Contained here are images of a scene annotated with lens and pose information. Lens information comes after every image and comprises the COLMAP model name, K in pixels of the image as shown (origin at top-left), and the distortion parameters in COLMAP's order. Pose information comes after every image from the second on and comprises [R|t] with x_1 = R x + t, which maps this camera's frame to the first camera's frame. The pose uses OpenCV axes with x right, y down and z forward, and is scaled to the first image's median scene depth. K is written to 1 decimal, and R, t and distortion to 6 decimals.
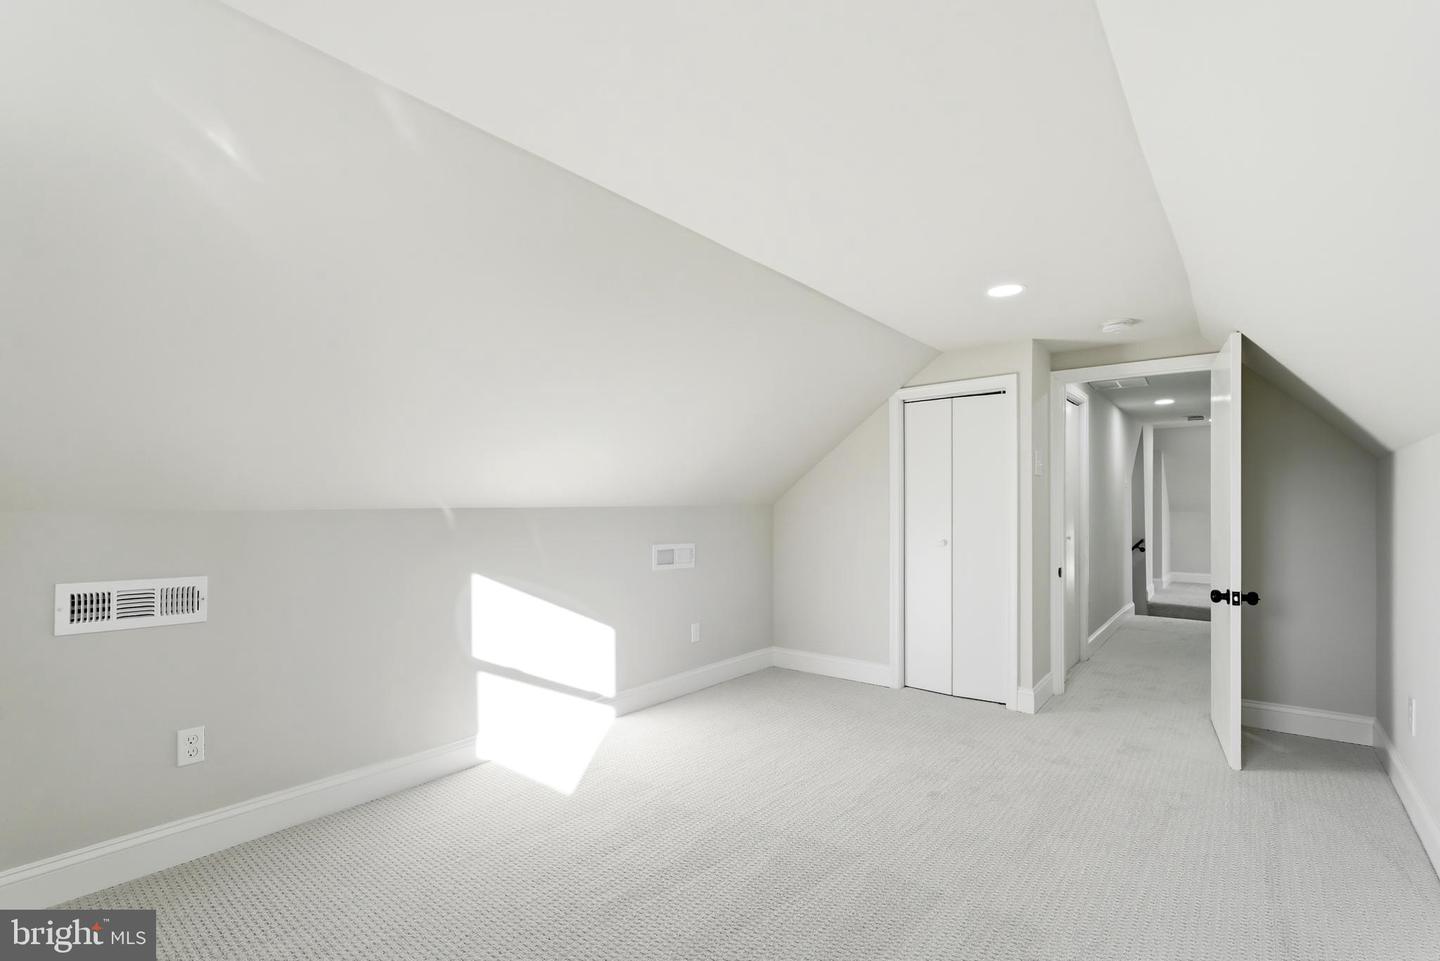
lens RADIAL K [[659.0, 0, 730.5], [0, 659.0, 503.4], [0, 0, 1]] dist [-0.003727, -0.000351]
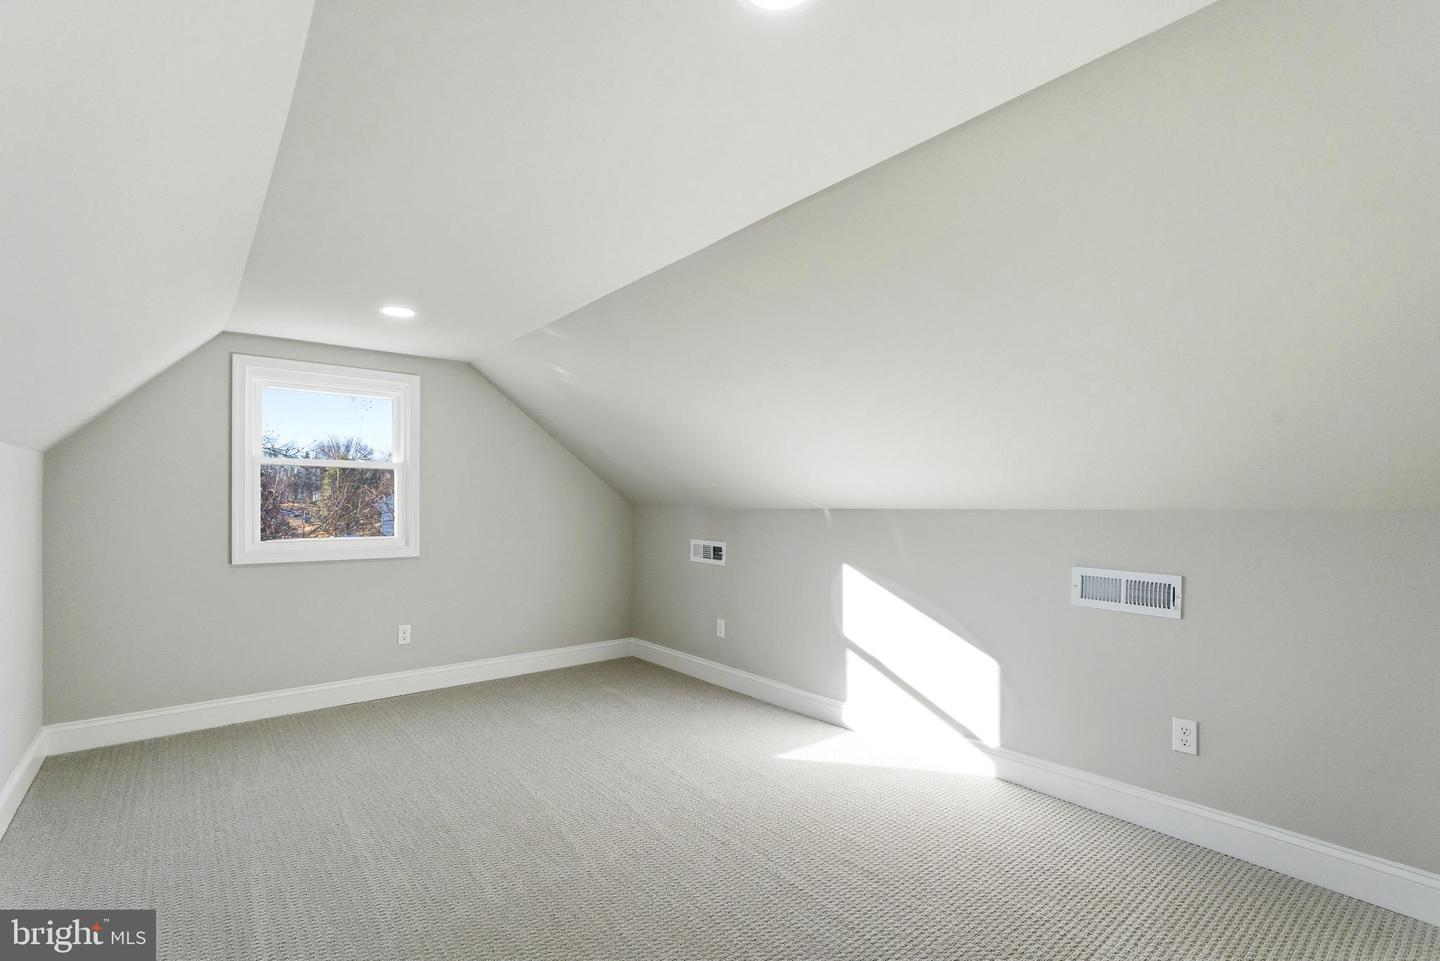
lens RADIAL K [[651.3, 0, 710.8], [0, 651.3, 492.0], [0, 0, 1]] dist [-0.003004, 0.000599]
pose [[-0.212892, -0.024791, -0.976761, 0.806715], [-0.003057, 0.999690, -0.024707, 0.007364], [0.977071, -0.002274, -0.212902, 1.018036]]
